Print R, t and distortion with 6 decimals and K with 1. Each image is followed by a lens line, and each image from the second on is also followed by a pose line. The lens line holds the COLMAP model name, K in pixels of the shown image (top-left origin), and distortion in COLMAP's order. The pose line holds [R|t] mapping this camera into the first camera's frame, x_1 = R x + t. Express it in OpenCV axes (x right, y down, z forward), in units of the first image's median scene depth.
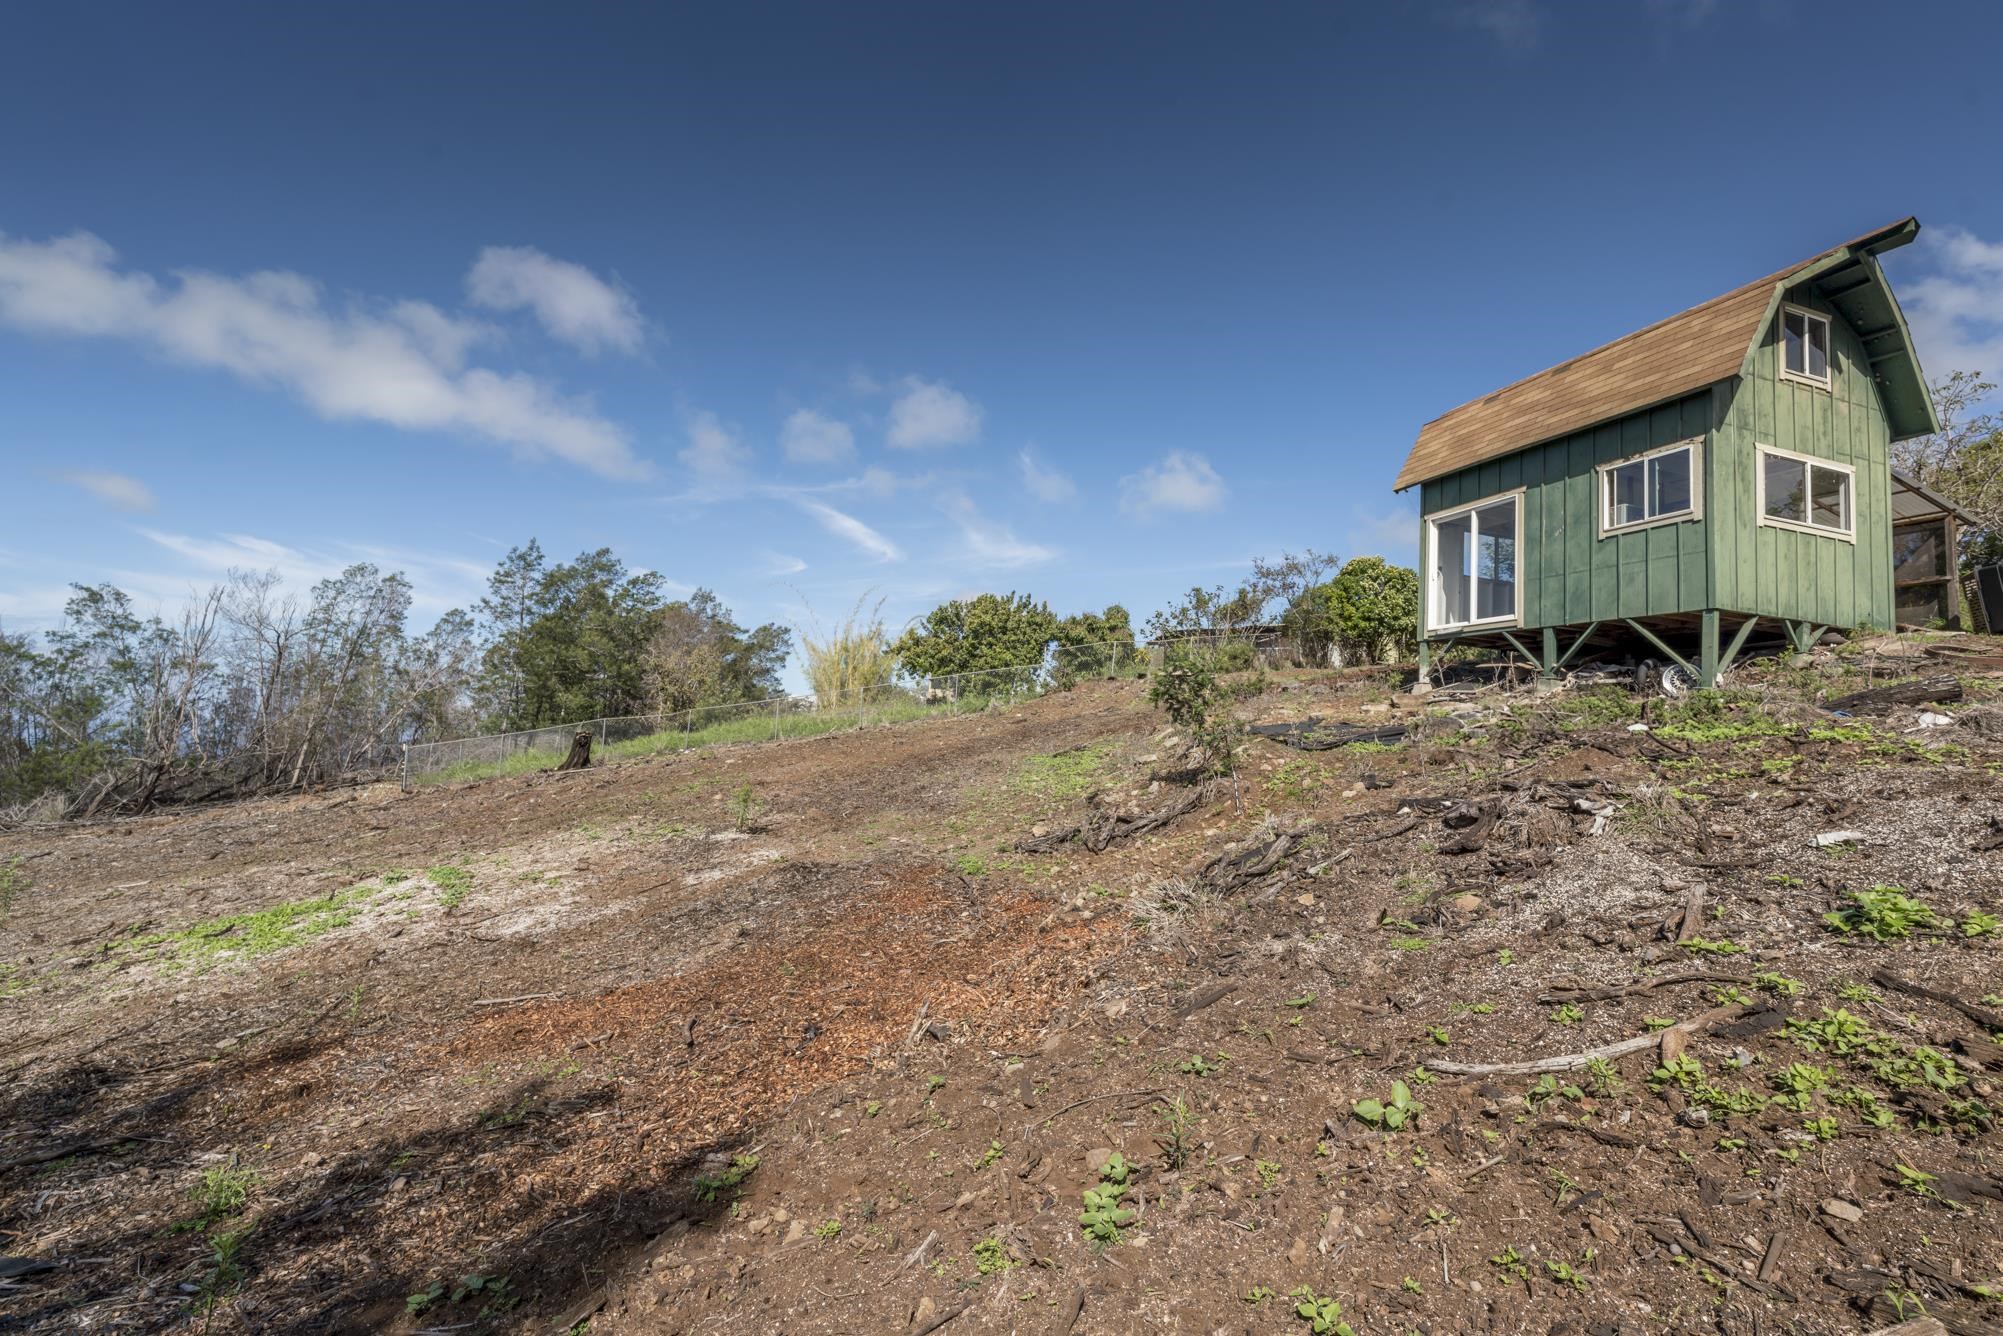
lens RADIAL K [[863.6, 0, 1001.5], [0, 863.6, 668.0], [0, 0, 1]] dist [-0.000670, -0.000016]
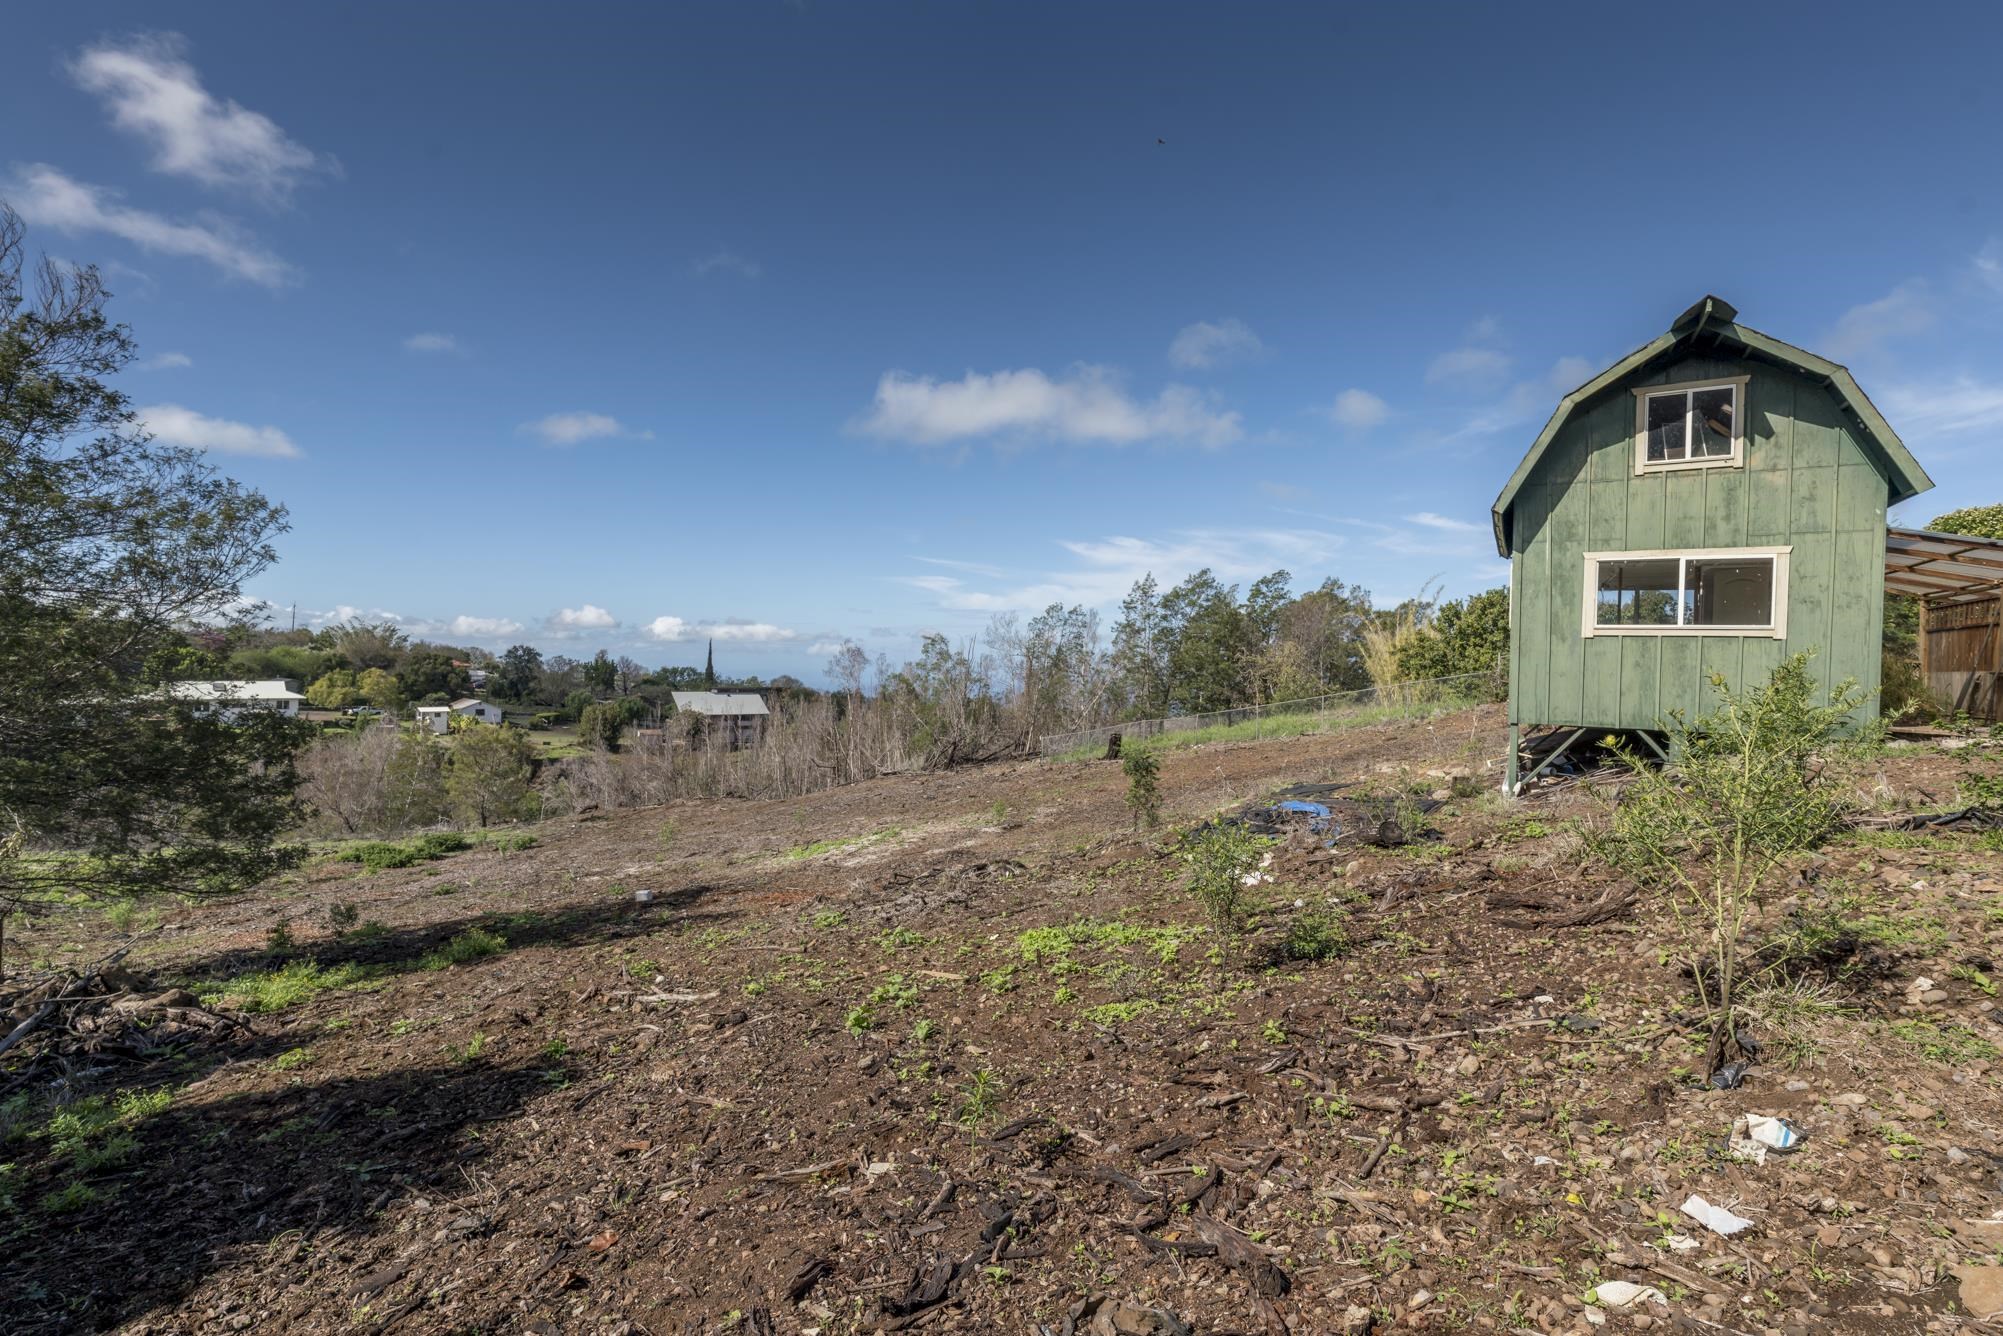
lens RADIAL K [[863.6, 0, 1001.5], [0, 863.6, 668.0], [0, 0, 1]] dist [-0.000670, -0.000016]
pose [[0.667927, -0.035215, -0.743393, 0.747825], [0.072399, 0.997217, 0.017810, -0.125721], [0.740697, -0.065717, 0.668617, -0.108763]]
